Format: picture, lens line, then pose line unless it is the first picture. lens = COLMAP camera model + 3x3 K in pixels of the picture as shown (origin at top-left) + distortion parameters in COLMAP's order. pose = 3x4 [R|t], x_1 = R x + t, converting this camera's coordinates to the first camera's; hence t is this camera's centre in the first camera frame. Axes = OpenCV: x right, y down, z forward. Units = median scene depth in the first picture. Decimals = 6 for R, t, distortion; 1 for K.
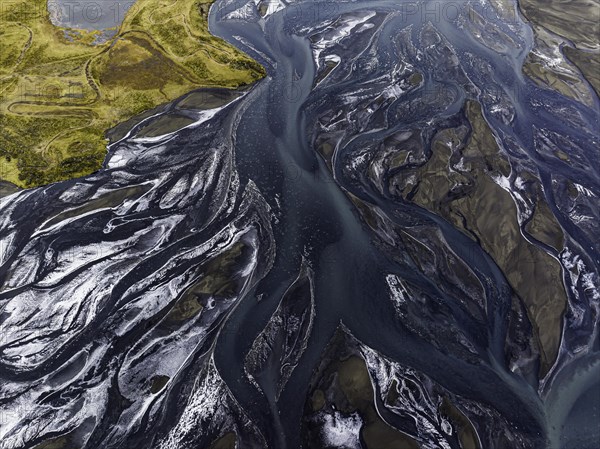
lens RADIAL K [[424.6, 0, 299.8], [0, 424.6, 222.1], [0, 0, 1]] dist [-0.041169, 0.007990]
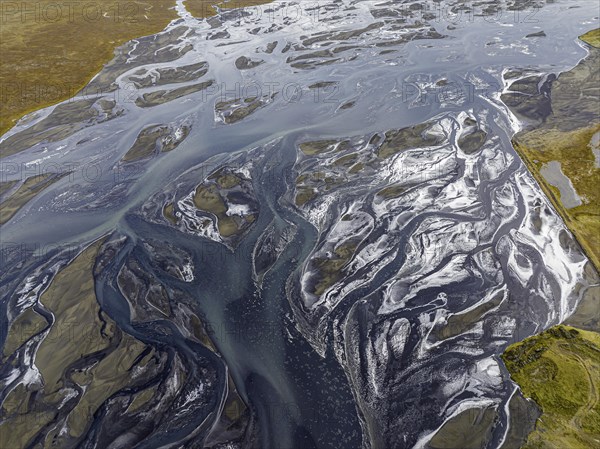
lens RADIAL K [[424.6, 0, 299.3], [0, 424.6, 219.1], [0, 0, 1]] dist [-0.041169, 0.007990]
pose [[-0.995415, 0.071965, -0.063013, -0.032684], [-0.068604, -0.078061, 0.994585, -0.958314], [0.066657, 0.994348, 0.082640, 0.648041]]
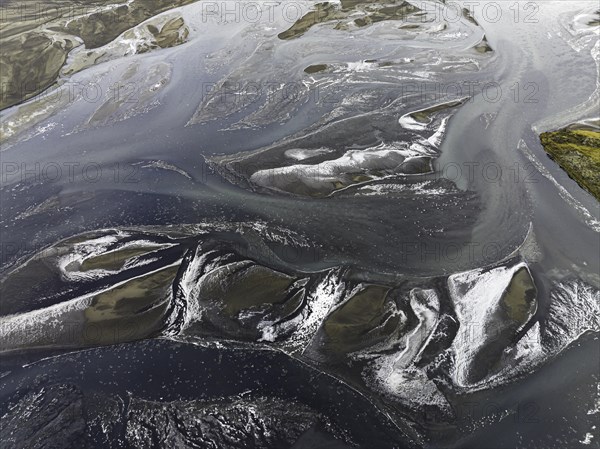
lens RADIAL K [[424.6, 0, 300.8], [0, 424.6, 221.7], [0, 0, 1]] dist [-0.041169, 0.007990]
pose [[-0.864229, -0.349899, 0.361496, -0.054061], [0.428415, -0.135126, 0.893421, -1.225879], [-0.263760, 0.926991, 0.266682, 1.277256]]
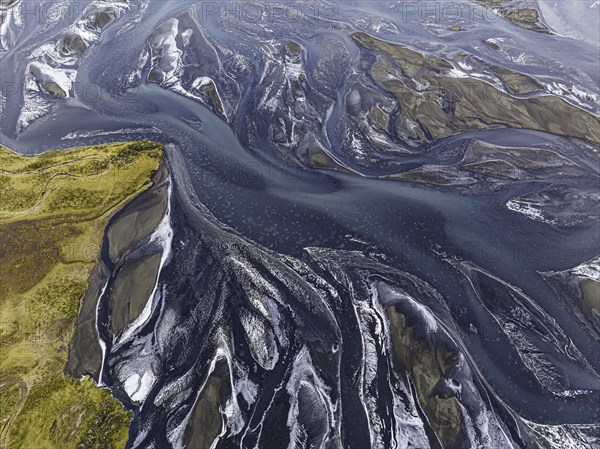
lens RADIAL K [[424.6, 0, 299.0], [0, 424.6, 222.5], [0, 0, 1]] dist [-0.041169, 0.007990]
pose [[0.595628, -0.671417, 0.440938, -0.425595], [0.674526, 0.716144, 0.179311, -0.275826], [-0.436168, 0.190621, 0.879444, 0.349815]]
